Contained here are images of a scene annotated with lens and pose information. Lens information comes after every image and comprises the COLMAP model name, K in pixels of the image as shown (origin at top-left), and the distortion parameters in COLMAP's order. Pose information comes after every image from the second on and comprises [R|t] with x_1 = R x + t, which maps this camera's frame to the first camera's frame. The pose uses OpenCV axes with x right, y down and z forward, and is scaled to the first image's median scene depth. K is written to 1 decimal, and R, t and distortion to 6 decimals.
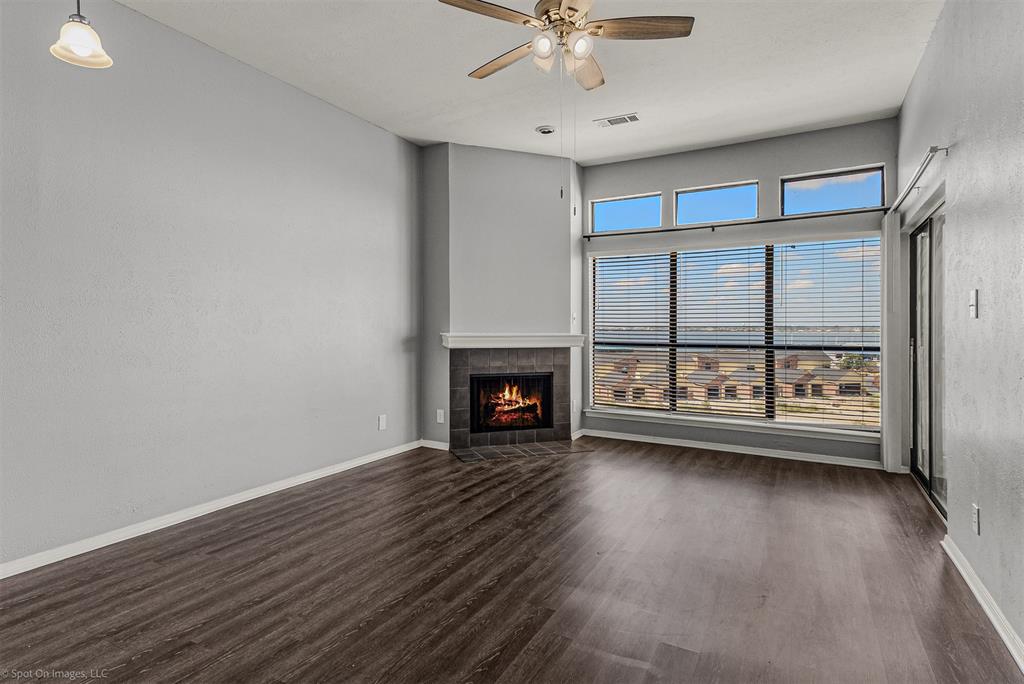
lens RADIAL K [[515.2, 0, 536.1], [0, 515.2, 327.9], [0, 0, 1]] dist [0.019140, 0.000132]
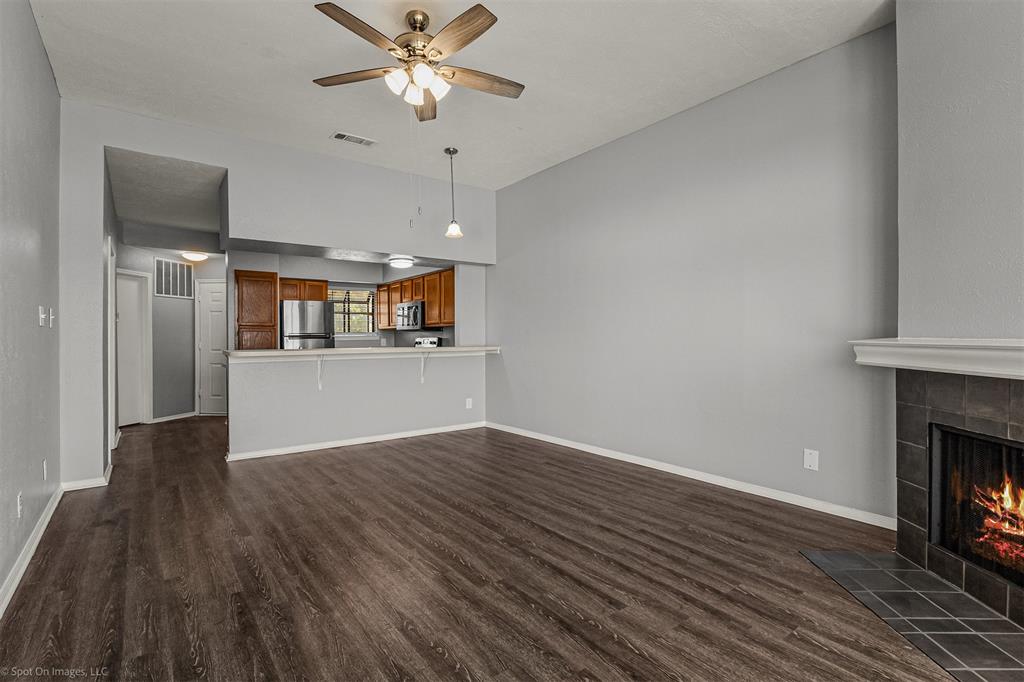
lens RADIAL K [[419.8, 0, 507.1], [0, 419.8, 338.5], [0, 0, 1]] dist [-0.023477, -0.000649]
pose [[-0.366422, 0.007627, -0.930418, 0.425337], [-0.000060, 0.999966, 0.008221, -0.008645], [0.930449, 0.003068, -0.366409, 0.758117]]
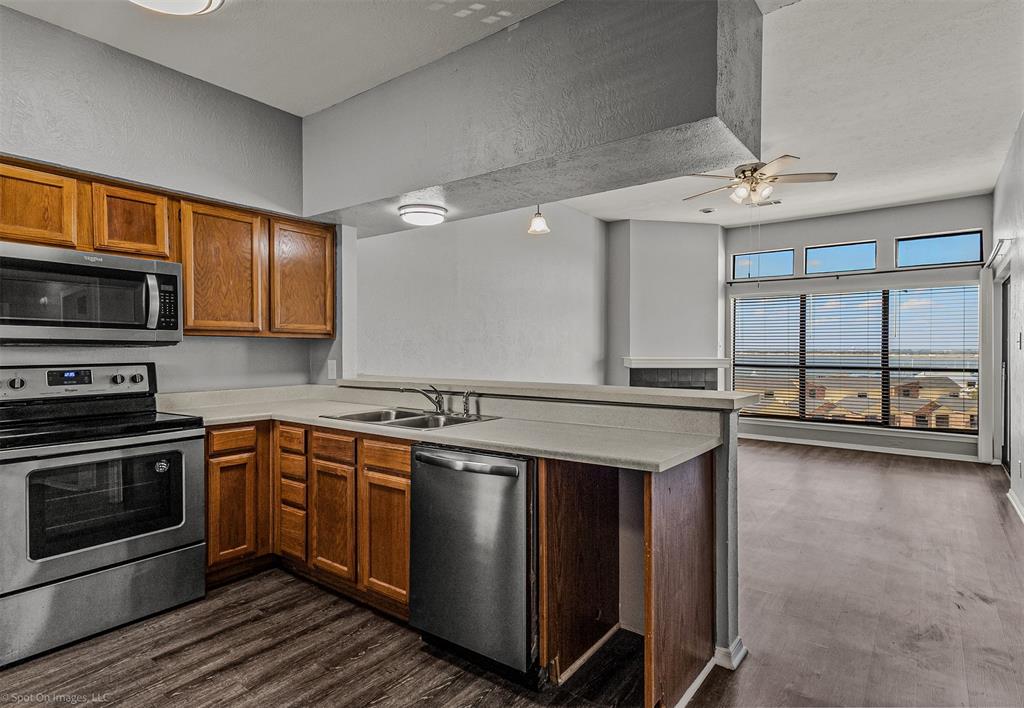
lens RADIAL K [[541.7, 0, 510.7], [0, 541.7, 354.0], [0, 0, 1]] dist [0.000265, -0.001592]
pose [[0.983771, 0.002177, -0.179414, -0.238939], [-0.001234, 0.999985, 0.005367, -0.005690], [0.179423, -0.005059, 0.983759, -0.524815]]
